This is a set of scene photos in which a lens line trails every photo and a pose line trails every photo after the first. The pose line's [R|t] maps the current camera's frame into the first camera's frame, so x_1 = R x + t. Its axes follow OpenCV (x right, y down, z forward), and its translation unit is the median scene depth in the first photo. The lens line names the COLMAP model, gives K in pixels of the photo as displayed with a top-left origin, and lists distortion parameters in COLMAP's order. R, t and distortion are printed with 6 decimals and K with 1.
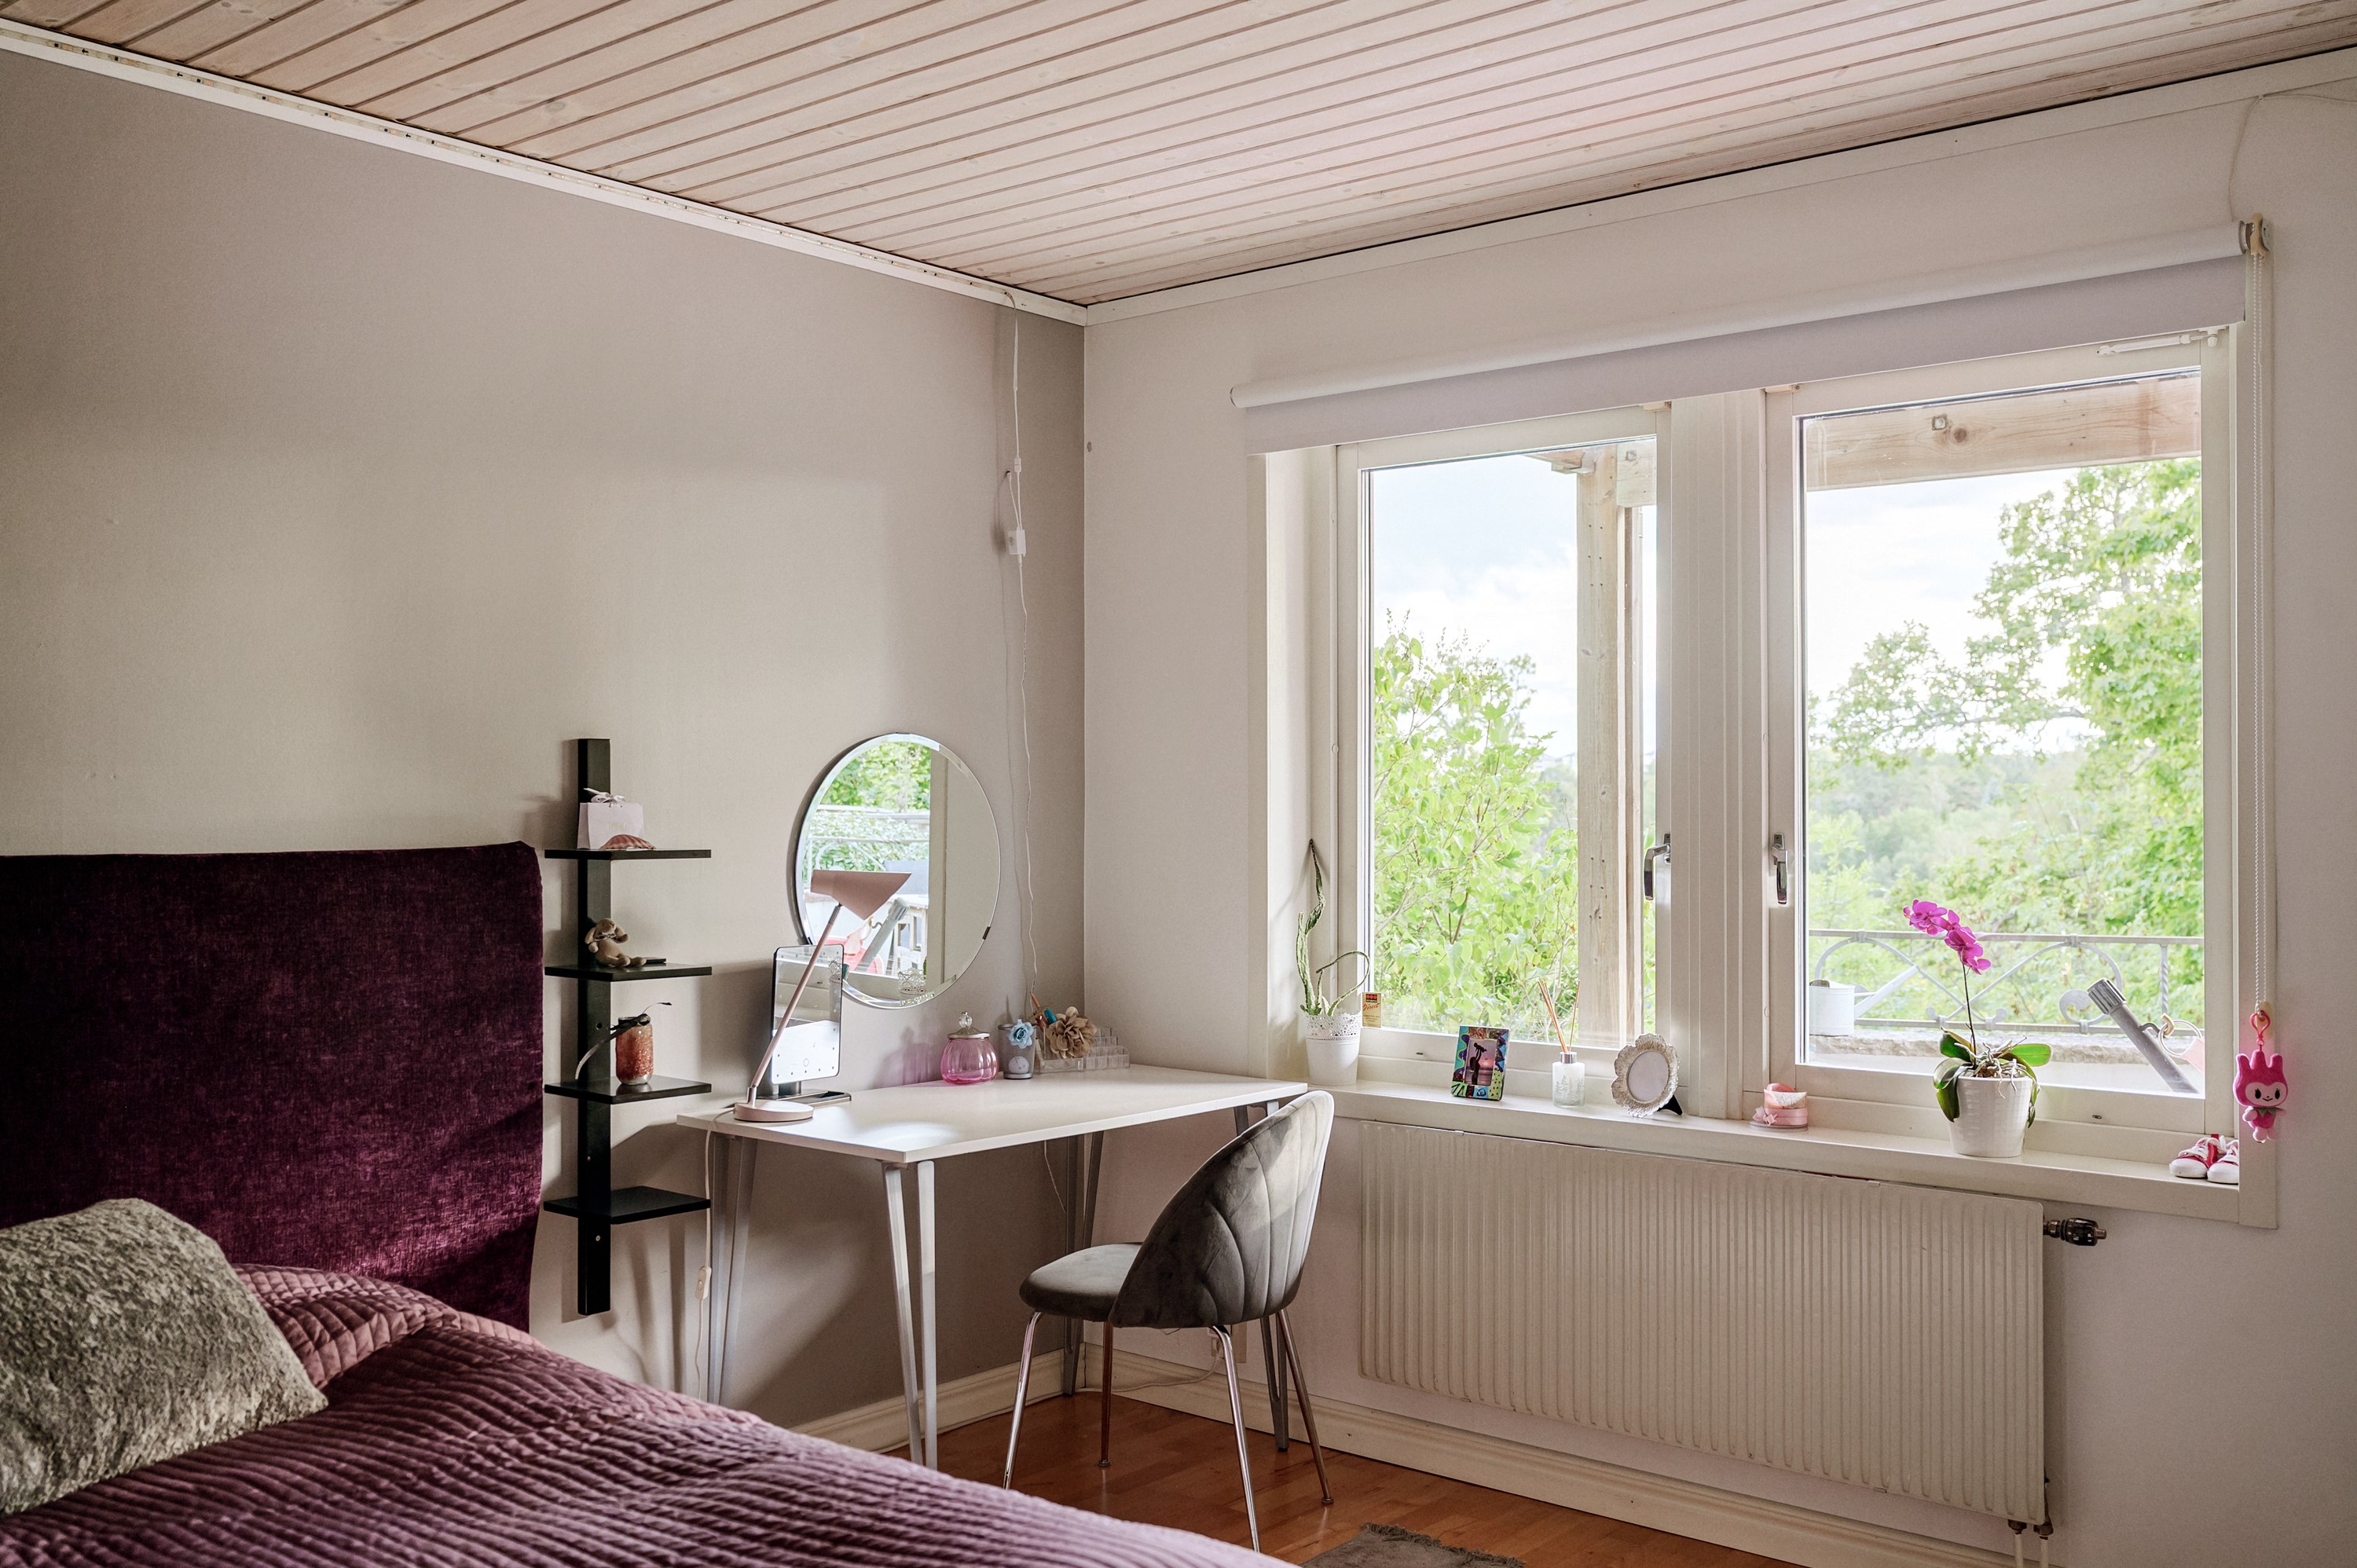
lens RADIAL K [[2106.0, 0, 1181.8], [0, 2106.0, 824.1], [0, 0, 1]] dist [0.002963, -0.011670]
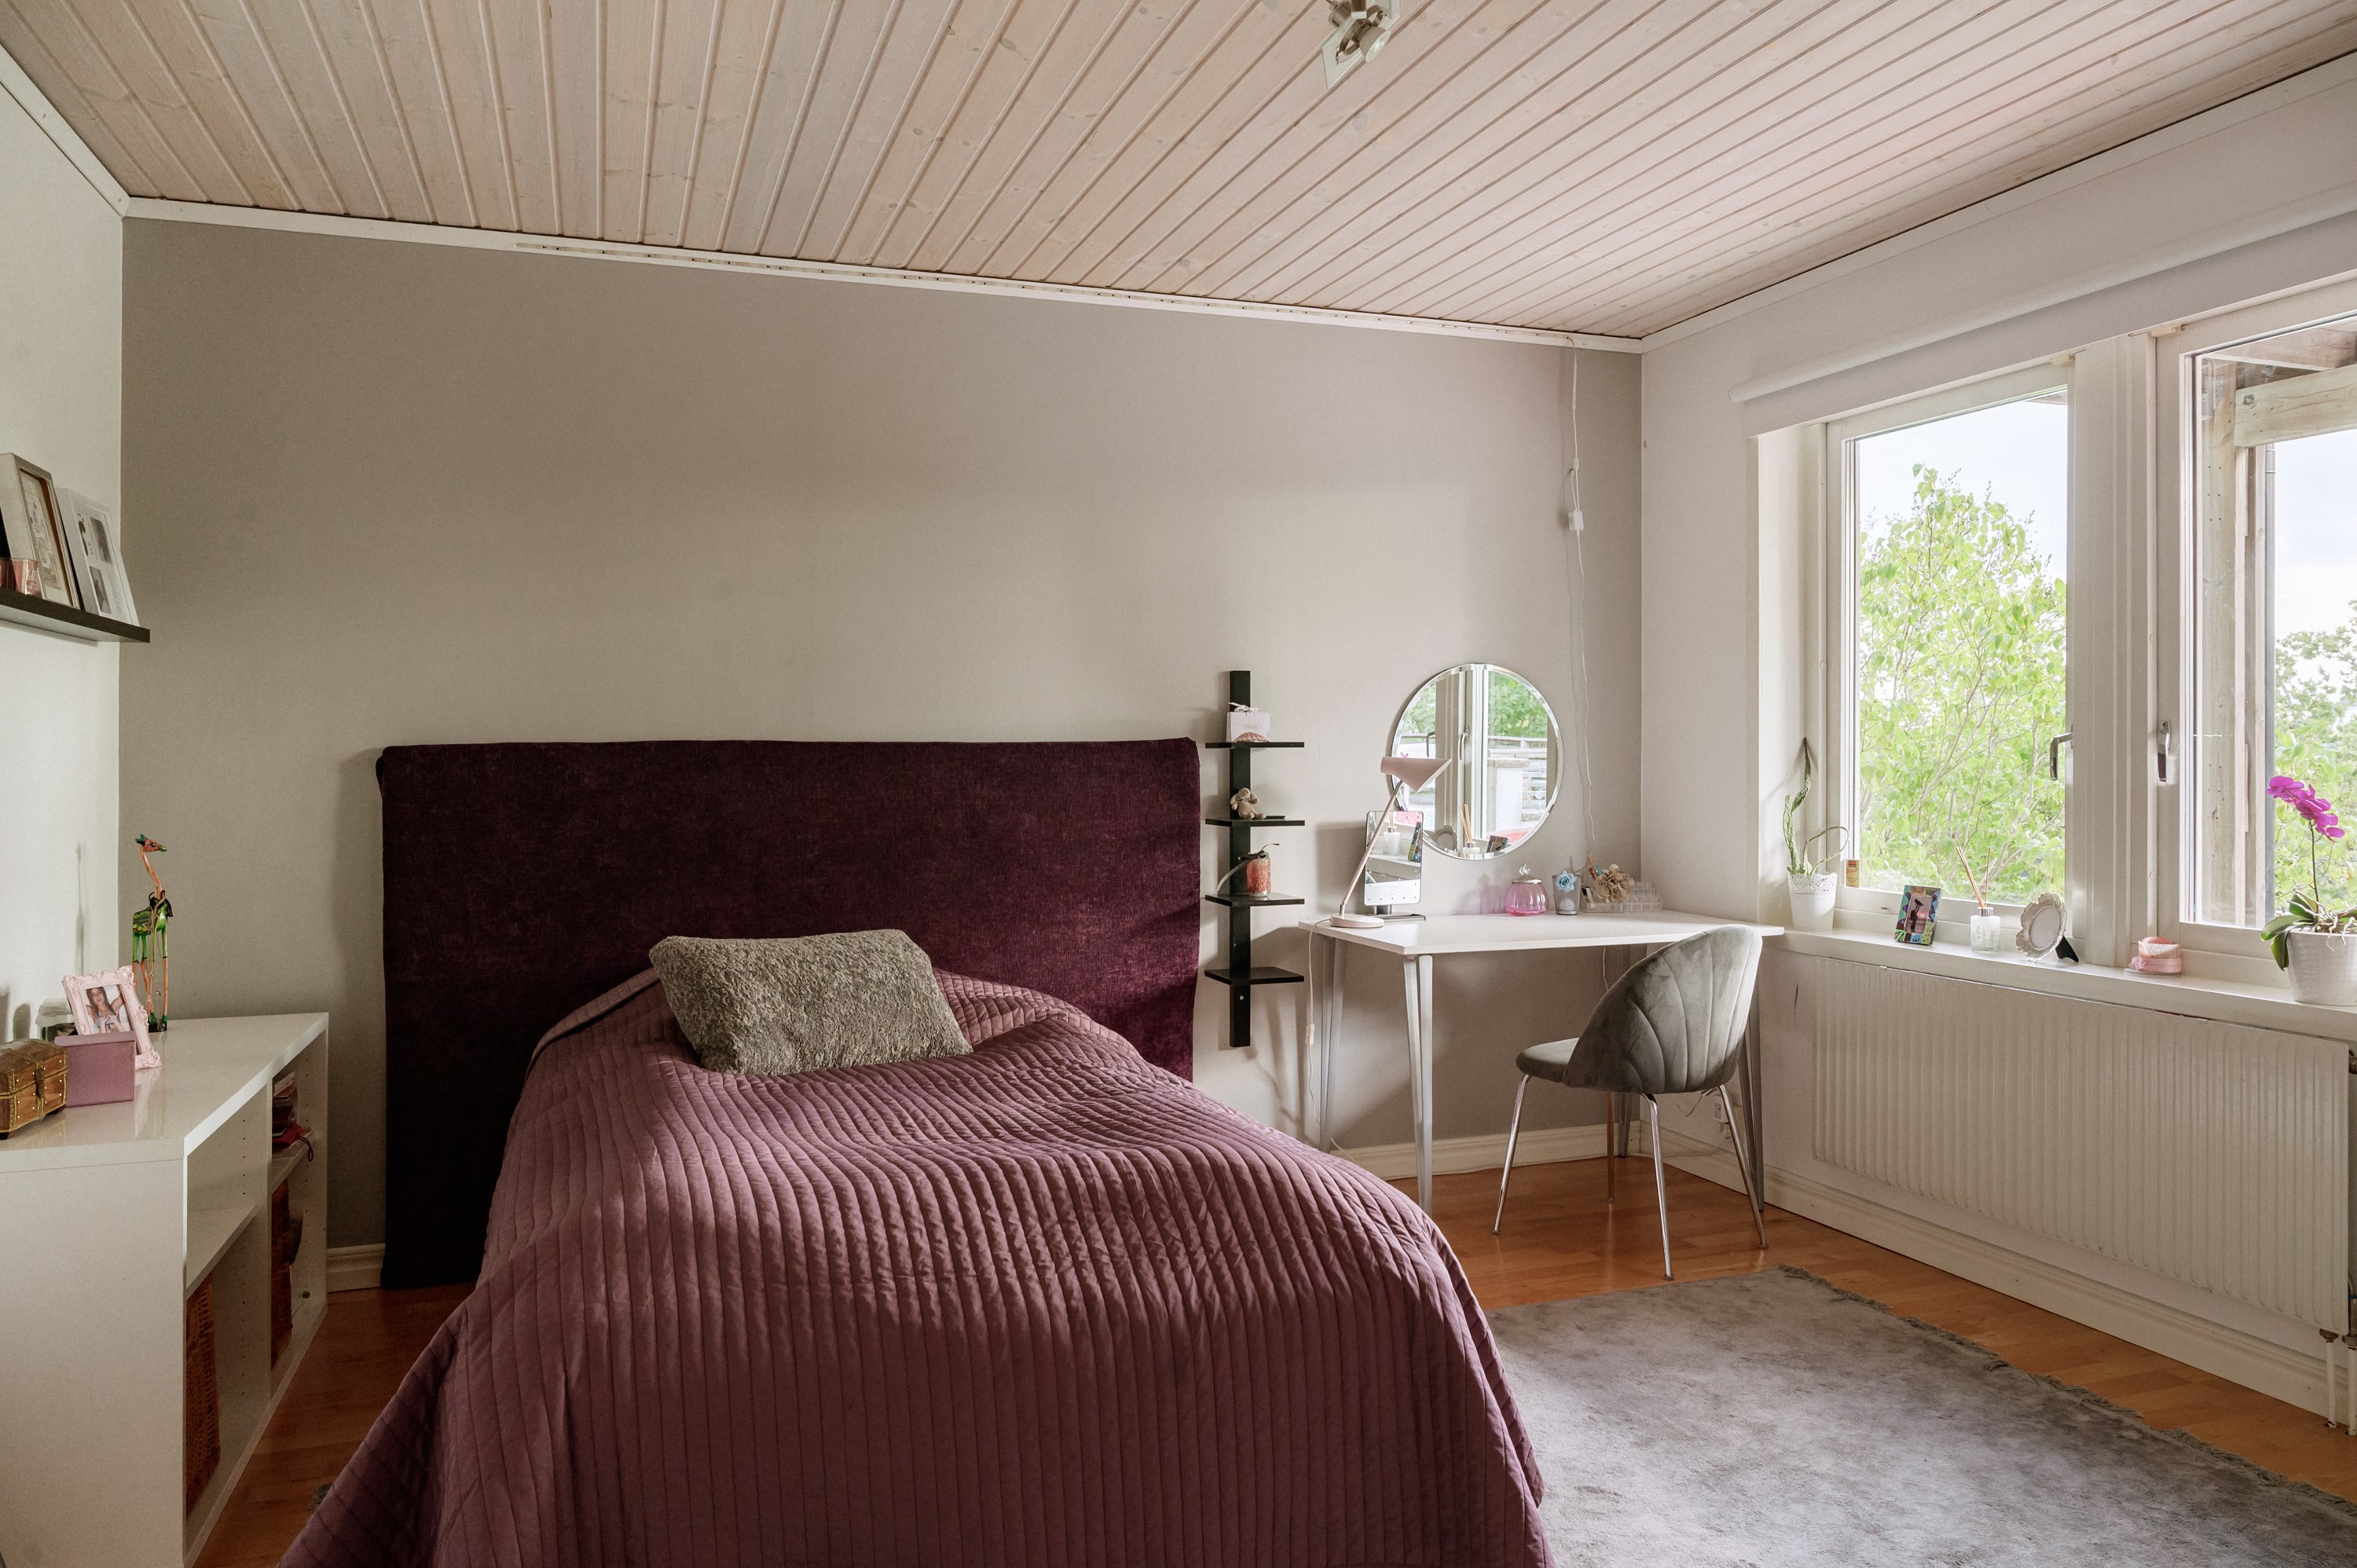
lens RADIAL K [[1626.2, 0, 1174.9], [0, 1626.2, 773.9], [0, 0, 1]] dist [0.006465, -0.002020]
pose [[0.862369, -0.000924, -0.506280, 0.276332], [0.002410, 0.999995, 0.002279, 0.031387], [0.506275, -0.003185, 0.862366, -0.040003]]
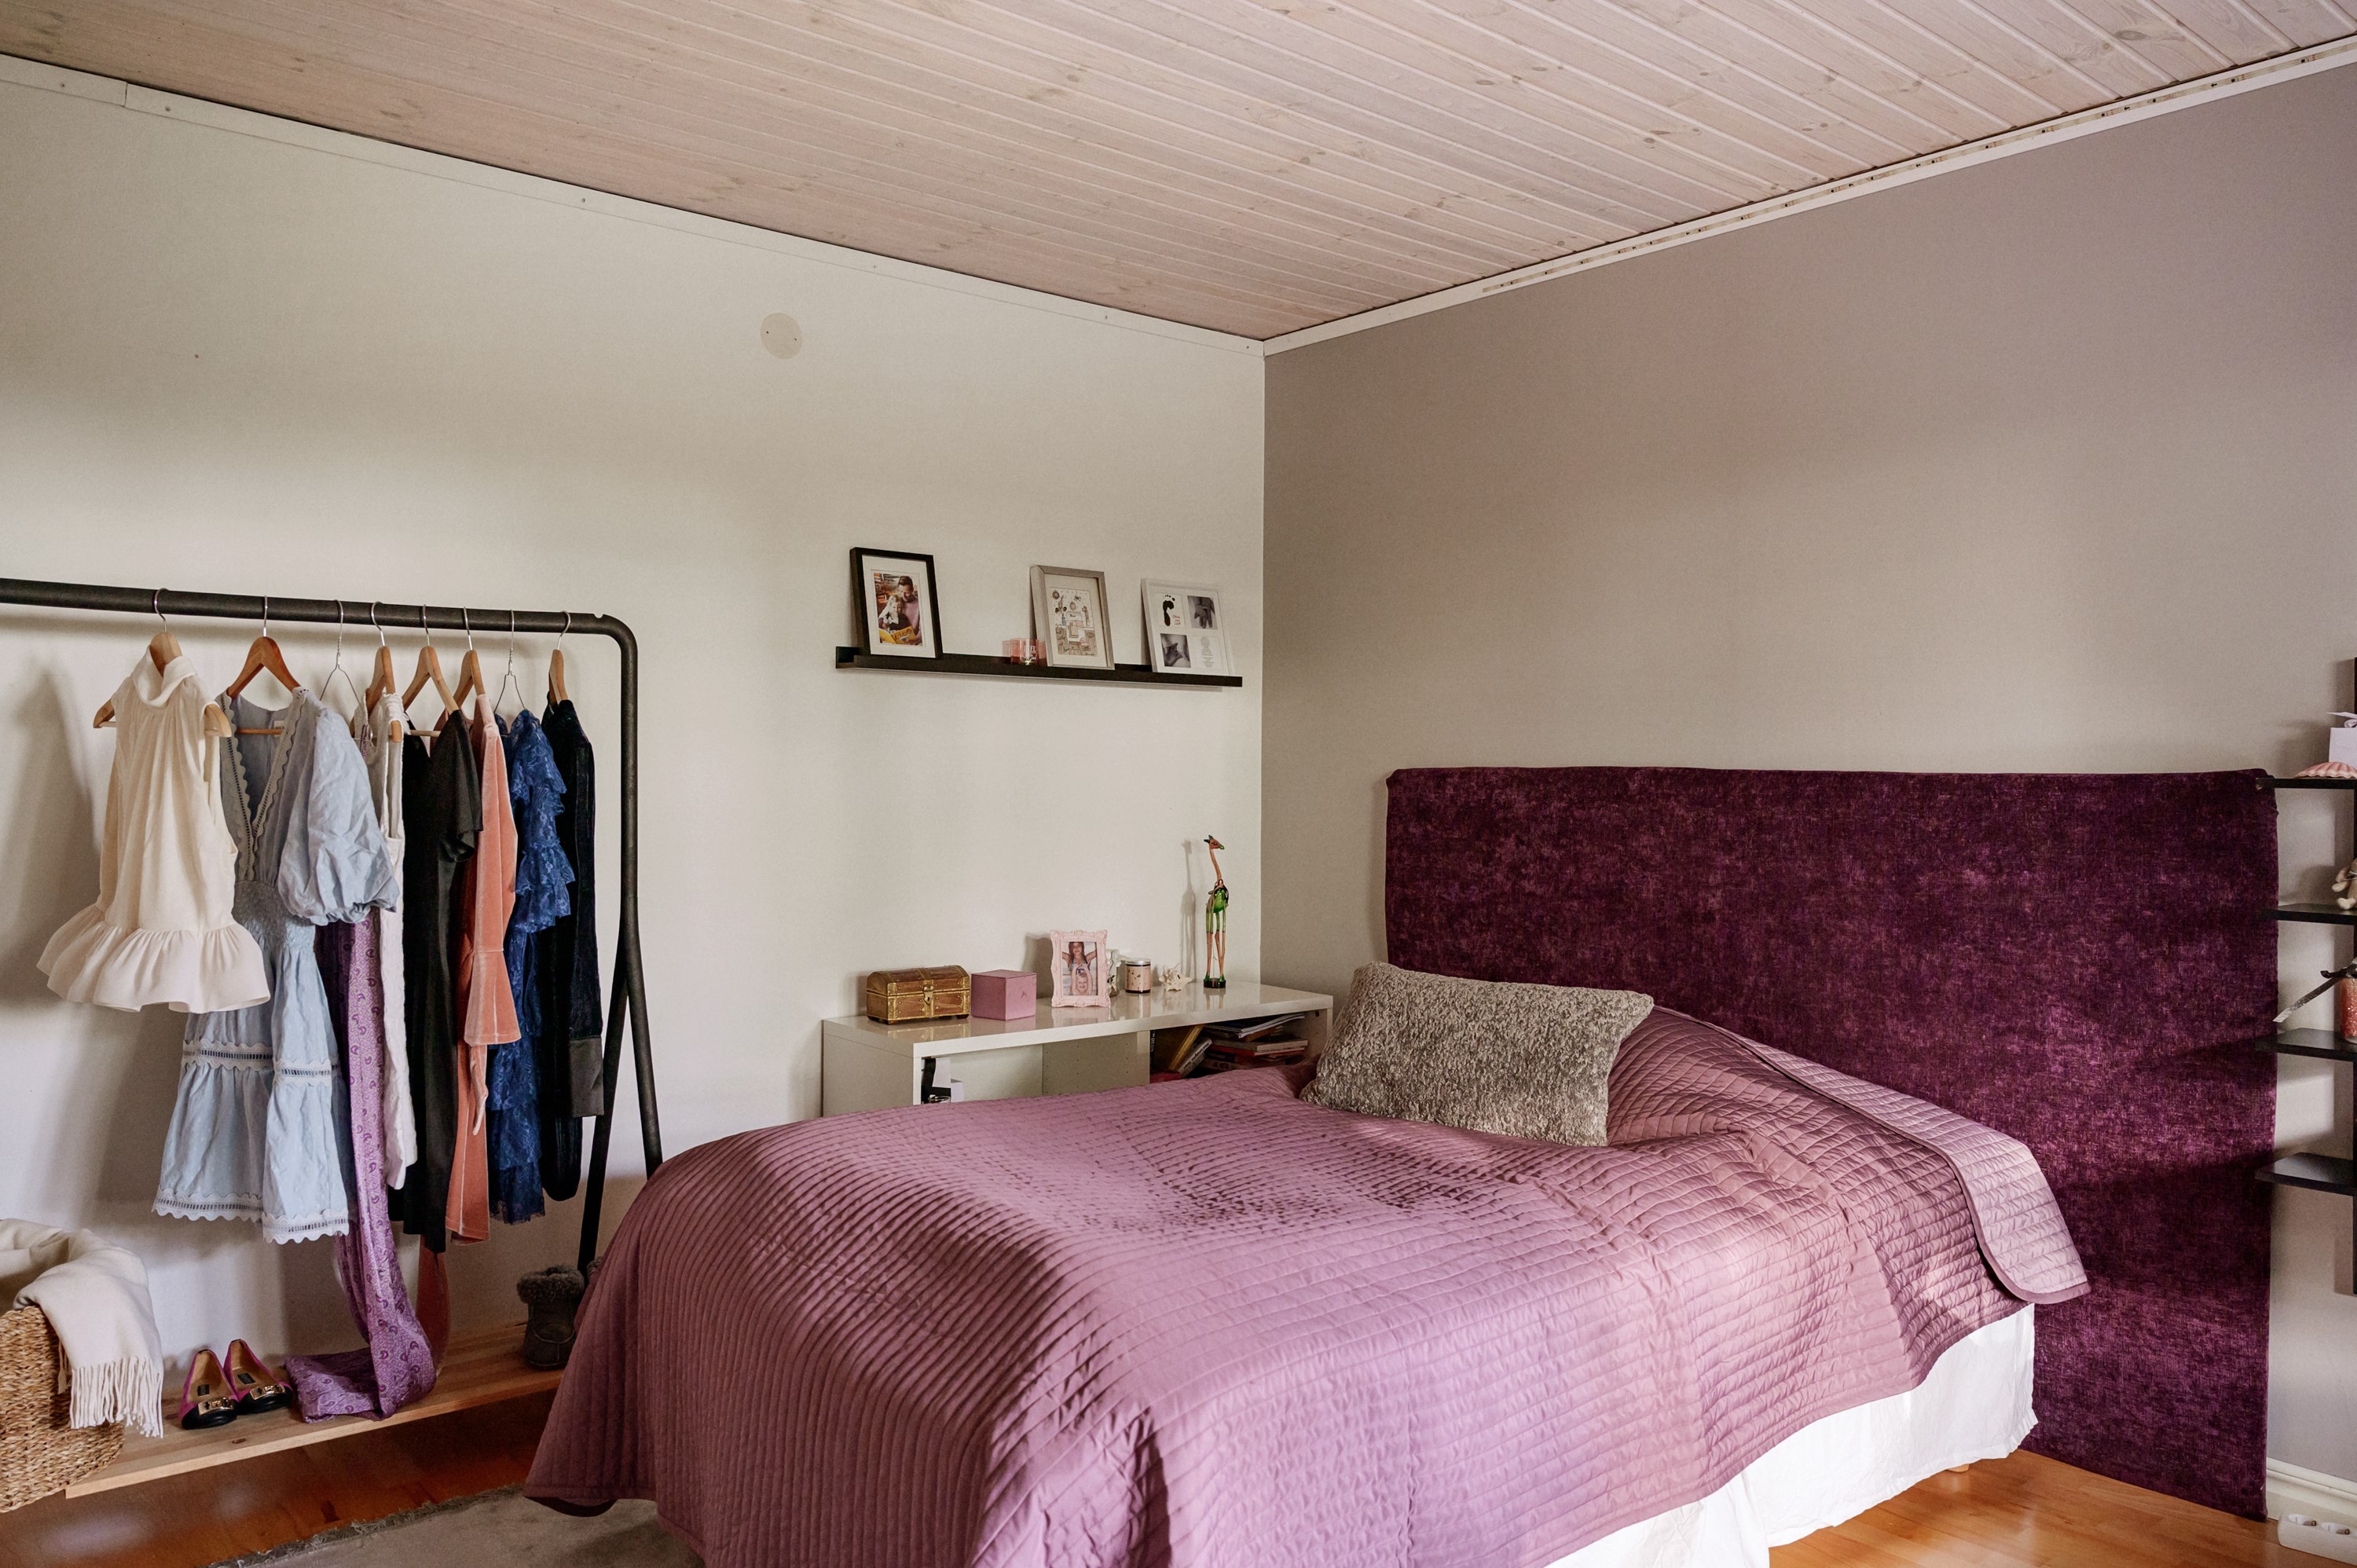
lens RADIAL K [[1682.8, 0, 1177.9], [0, 1682.8, 781.3], [0, 0, 1]] dist [0.002402, -0.000201]
pose [[-0.177085, 0.005768, -0.984179, 0.515776], [-0.020259, 0.999750, 0.009504, 0.015950], [0.983987, 0.021622, -0.176924, 0.620691]]
